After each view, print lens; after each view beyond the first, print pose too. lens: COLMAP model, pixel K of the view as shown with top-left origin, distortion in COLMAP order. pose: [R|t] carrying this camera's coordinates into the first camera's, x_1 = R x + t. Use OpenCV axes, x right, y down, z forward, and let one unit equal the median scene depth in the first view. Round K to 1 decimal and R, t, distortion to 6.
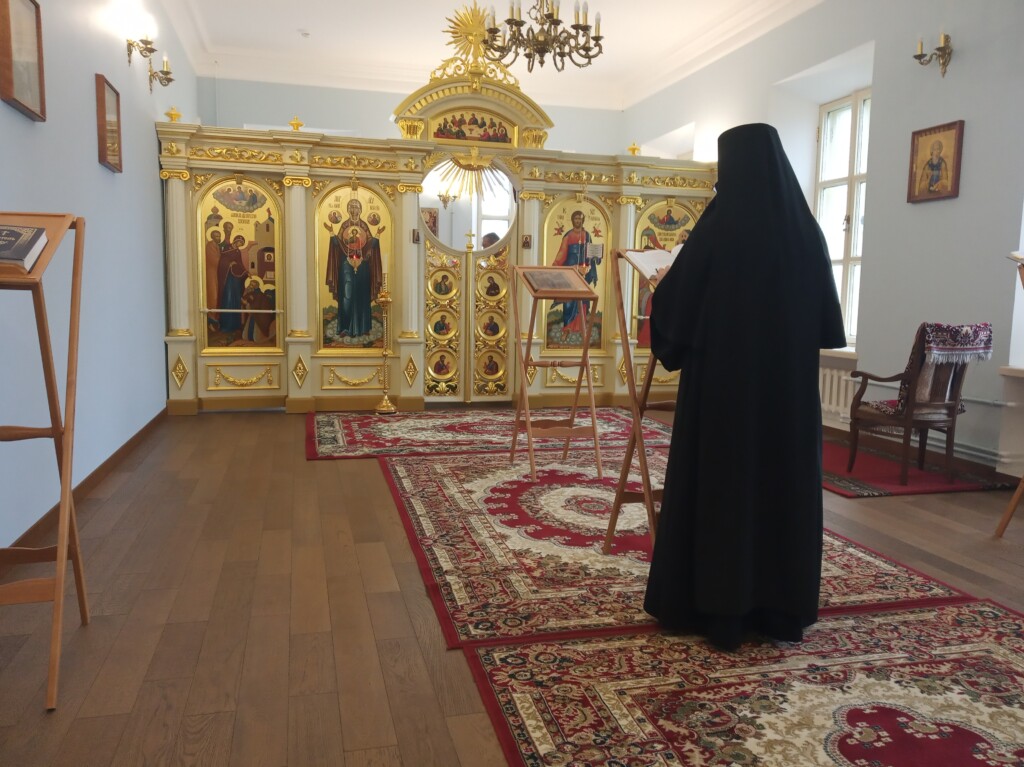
lens RADIAL K [[788.7, 0, 516.9], [0, 788.7, 388.3], [0, 0, 1]] dist [0.016312, -0.021645]
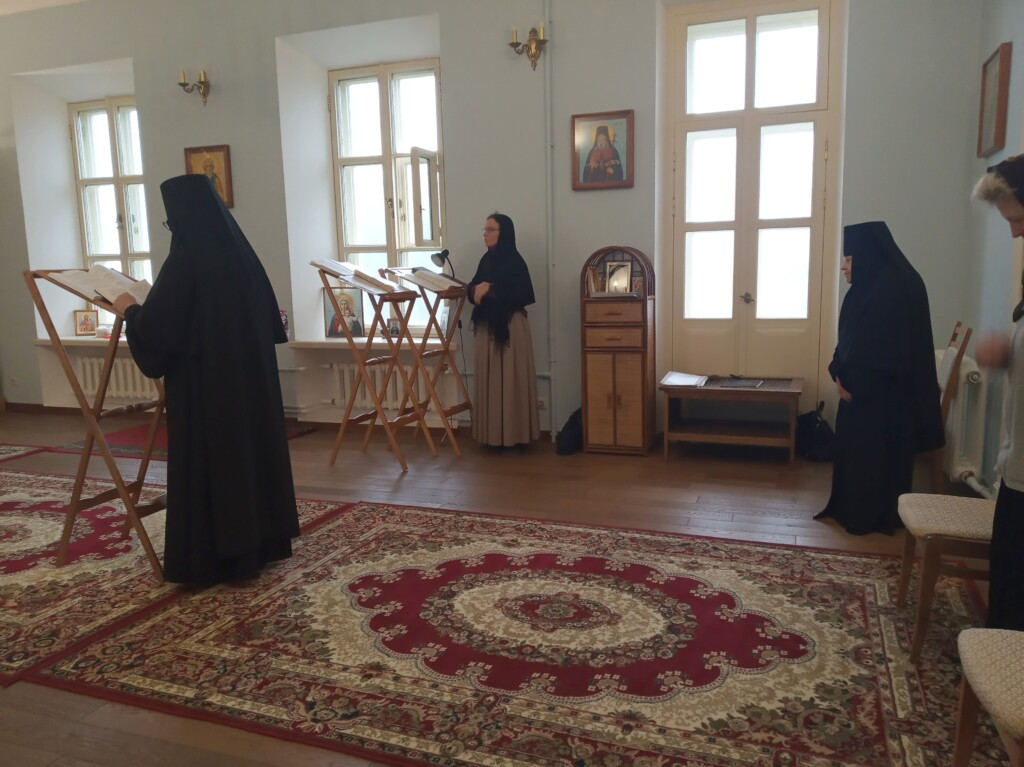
lens RADIAL K [[788.7, 0, 519.9], [0, 788.7, 381.1], [0, 0, 1]] dist [0.016312, -0.021645]
pose [[0.572563, -0.147327, 0.806515, -0.211369], [0.129574, 0.987619, 0.088422, -0.025636], [-0.809557, 0.053877, 0.584564, -0.061264]]
